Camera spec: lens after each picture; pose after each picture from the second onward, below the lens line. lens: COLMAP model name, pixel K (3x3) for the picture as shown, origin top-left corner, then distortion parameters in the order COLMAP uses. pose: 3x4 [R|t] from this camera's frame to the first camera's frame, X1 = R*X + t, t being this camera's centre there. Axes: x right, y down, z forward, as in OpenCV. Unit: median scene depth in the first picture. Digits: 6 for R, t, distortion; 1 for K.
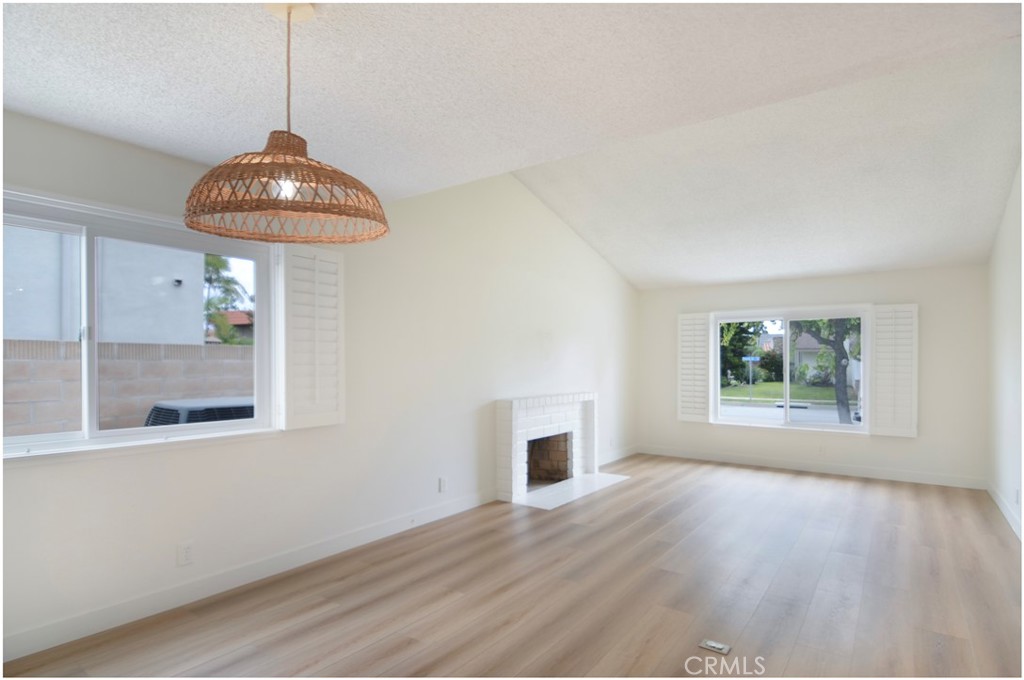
lens RADIAL K [[526.1, 0, 515.1], [0, 526.1, 352.0], [0, 0, 1]] dist [0.000118, -0.000370]
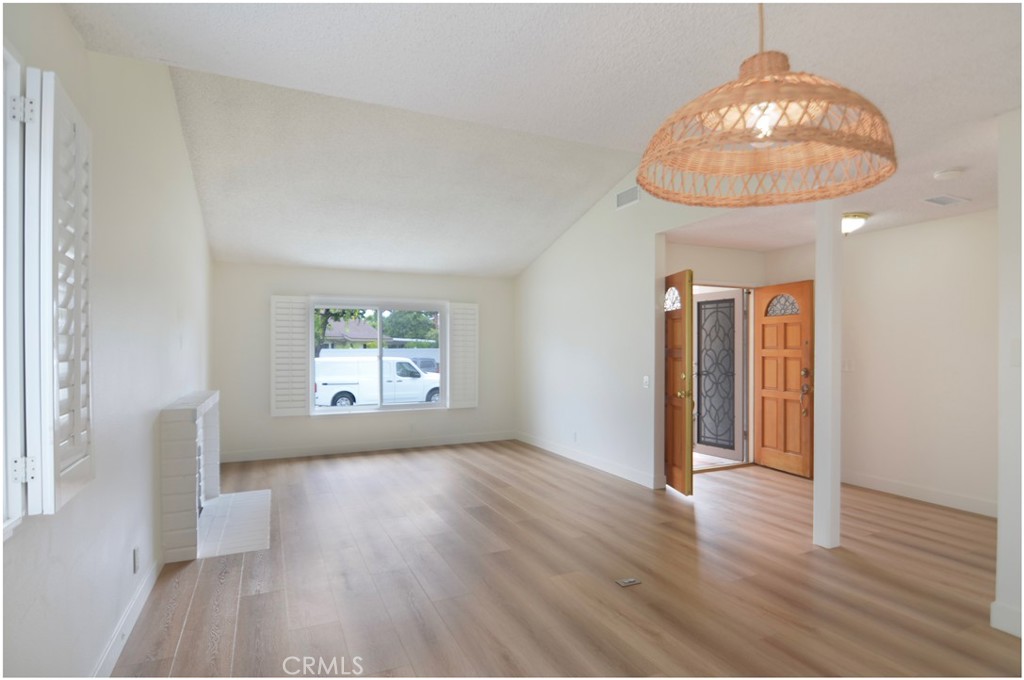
lens RADIAL K [[550.7, 0, 510.6], [0, 550.7, 345.8], [0, 0, 1]] dist [0.000020, -0.000220]
pose [[0.505217, -0.001019, 0.862992, -0.354523], [-0.011200, 0.999907, 0.007737, -0.000175], [-0.862920, -0.013575, 0.505158, 0.245034]]
